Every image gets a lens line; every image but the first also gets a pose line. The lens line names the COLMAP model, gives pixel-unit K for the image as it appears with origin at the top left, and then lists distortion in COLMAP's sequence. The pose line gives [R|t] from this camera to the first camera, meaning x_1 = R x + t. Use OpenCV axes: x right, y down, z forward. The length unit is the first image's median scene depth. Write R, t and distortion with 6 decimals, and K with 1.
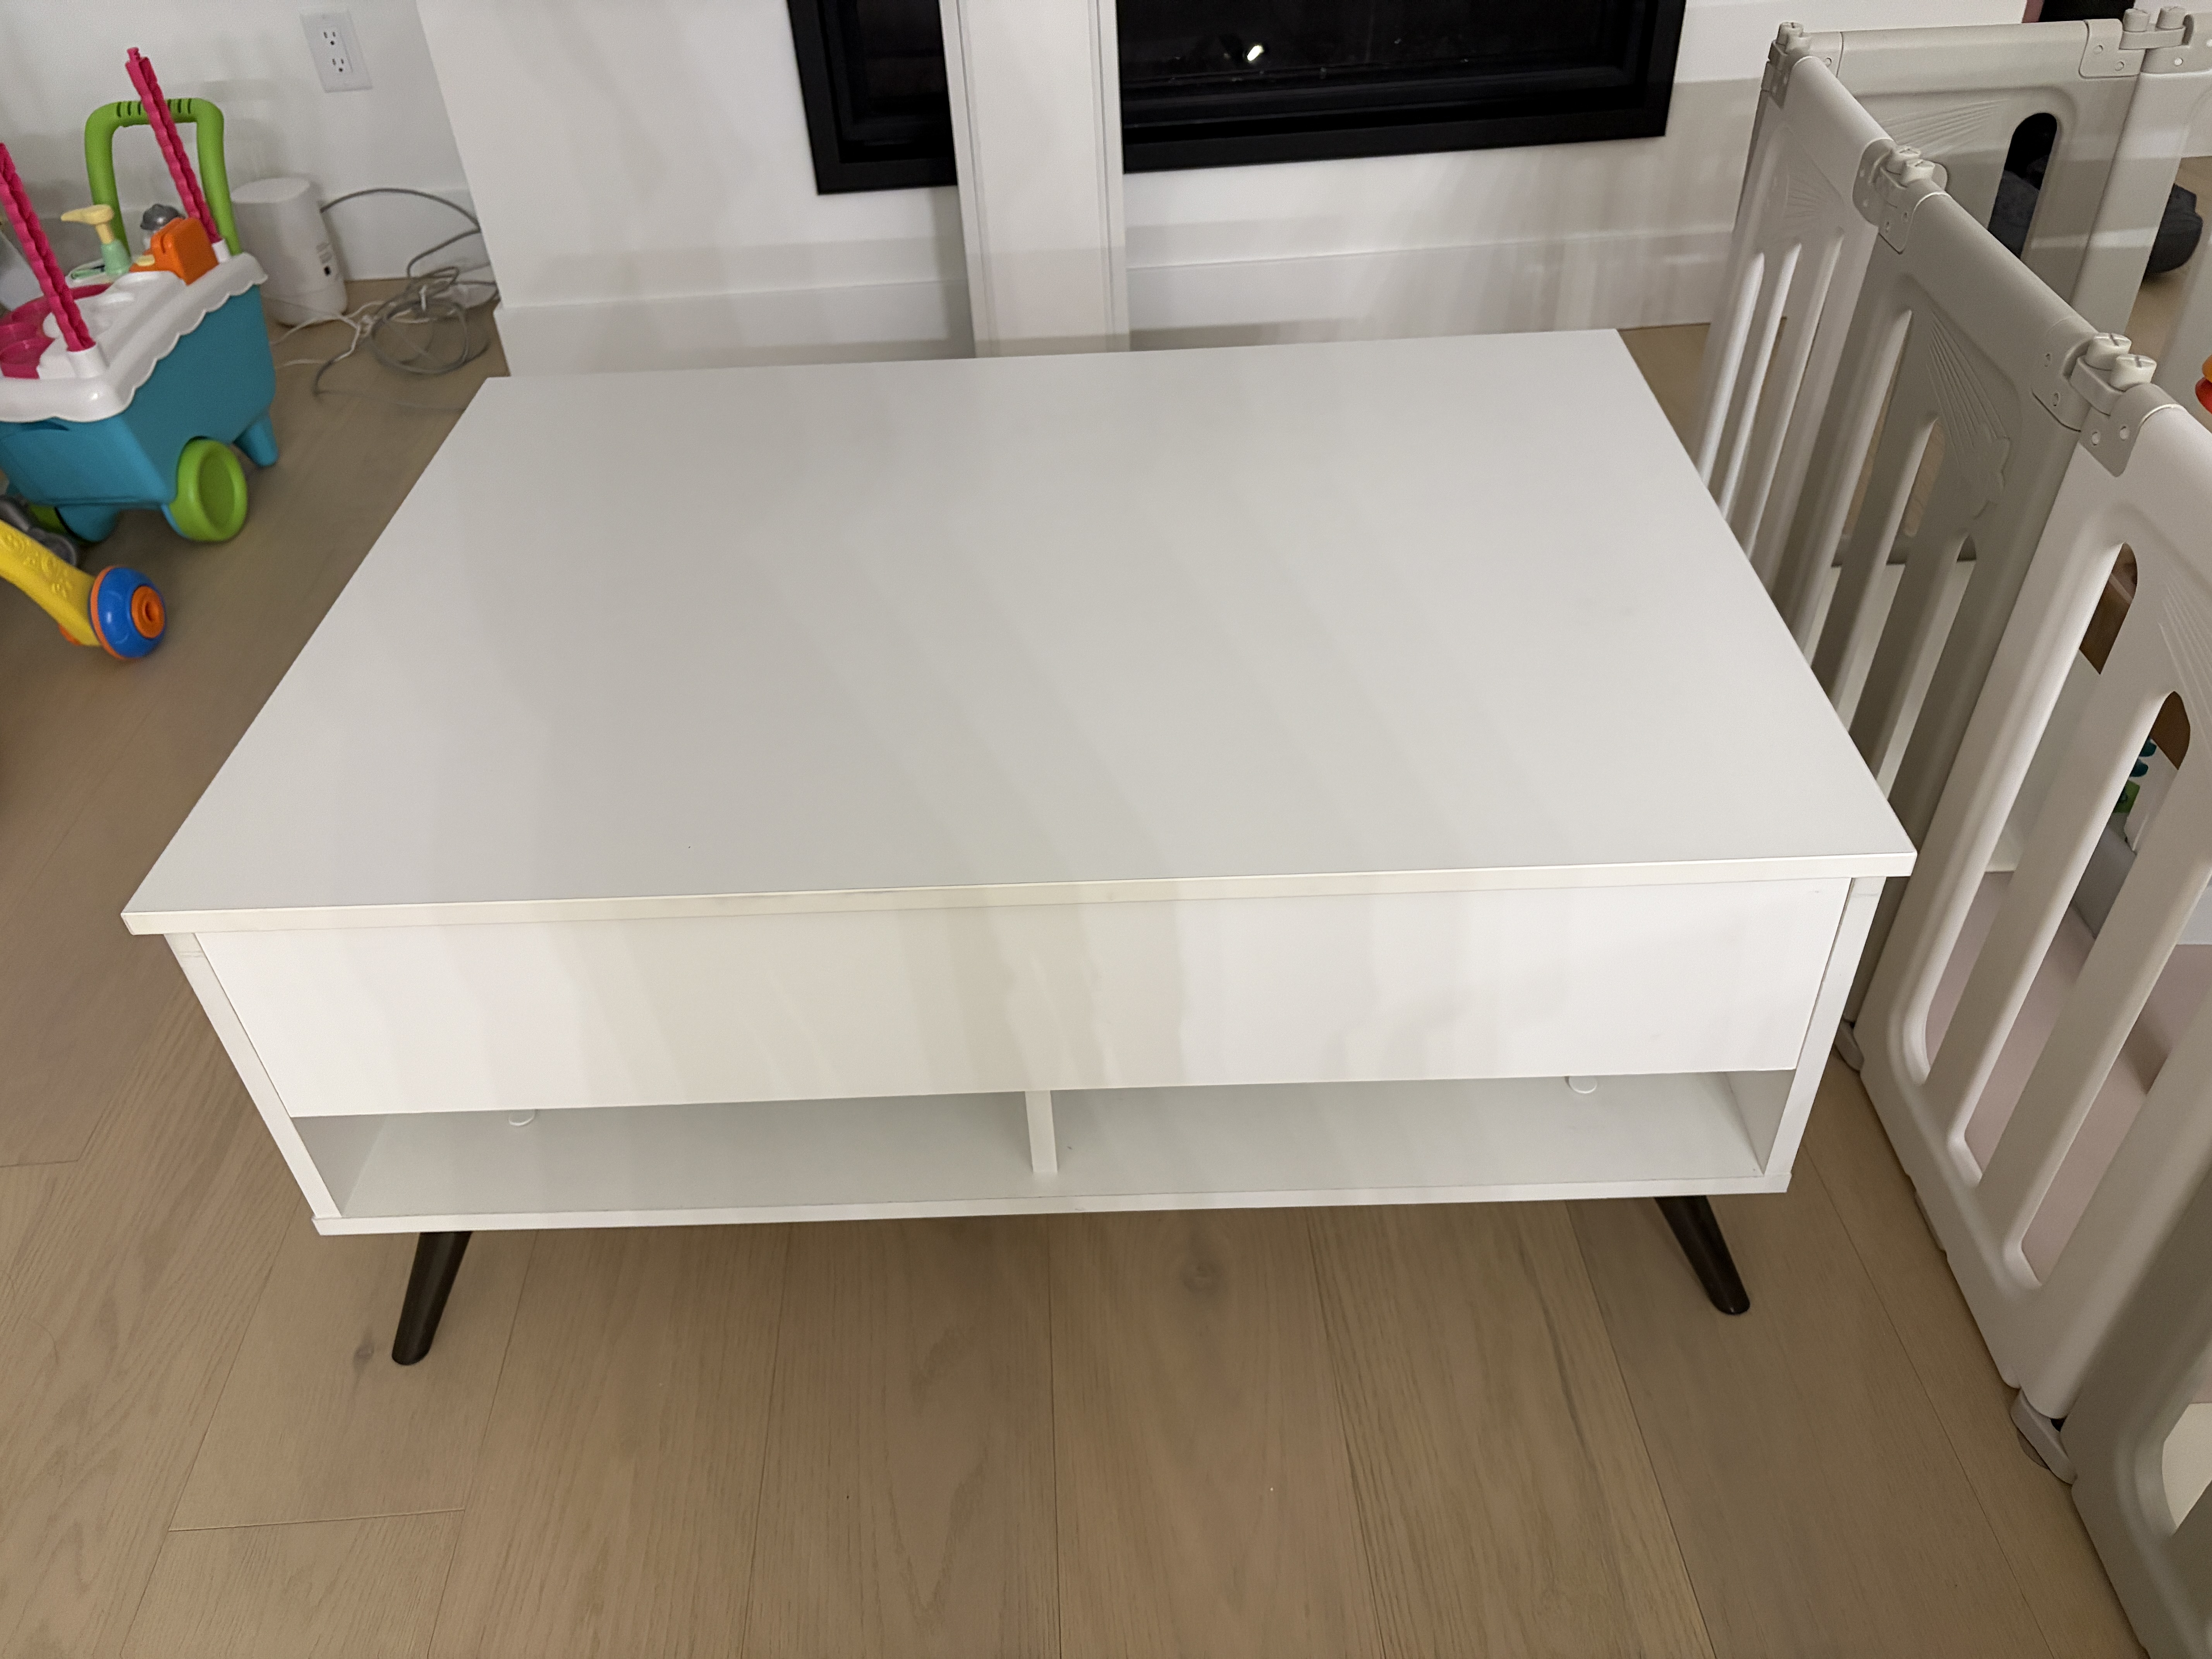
lens RADIAL K [[1667.4, 0, 1096.9], [0, 1667.4, 821.4], [0, 0, 1]] dist [0.038734, -0.050974]
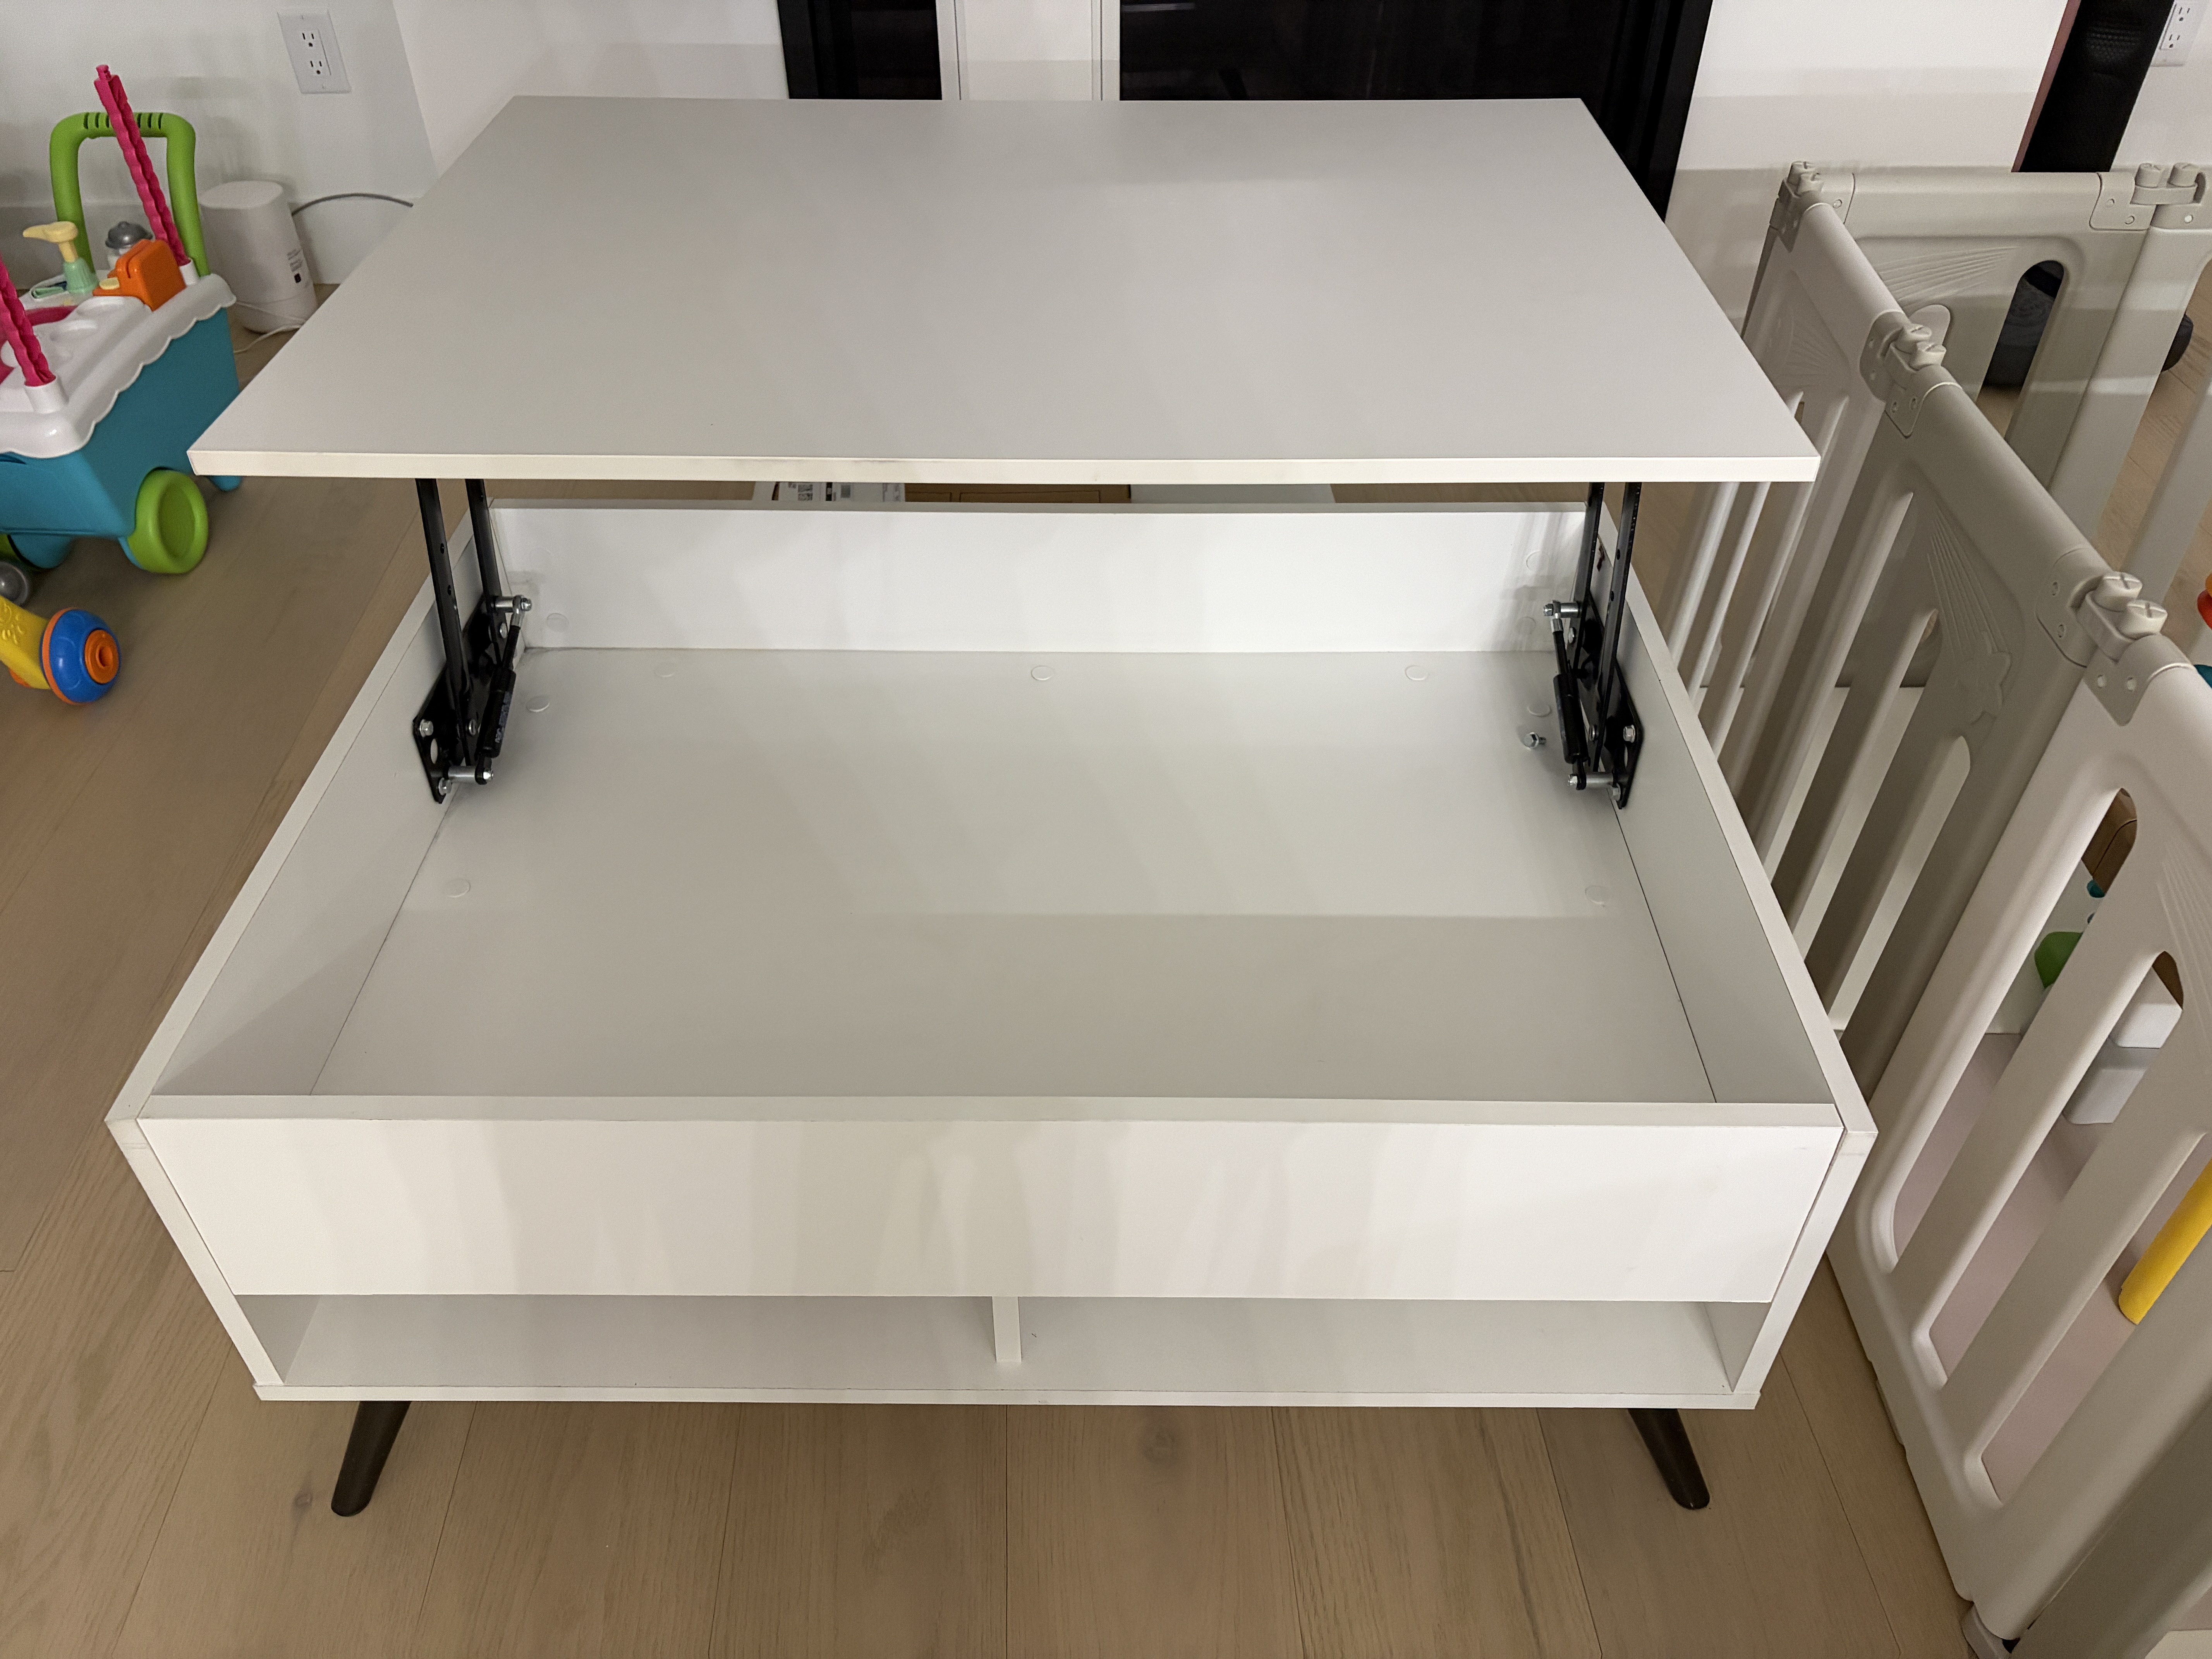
lens RADIAL K [[1667.4, 0, 1095.5], [0, 1667.4, 826.9], [0, 0, 1]] dist [0.038734, -0.050974]
pose [[0.998964, 0.038991, 0.023461, -0.013472], [-0.039423, 0.999056, 0.018233, -0.111135], [-0.022728, -0.019139, 0.999558, 0.018902]]
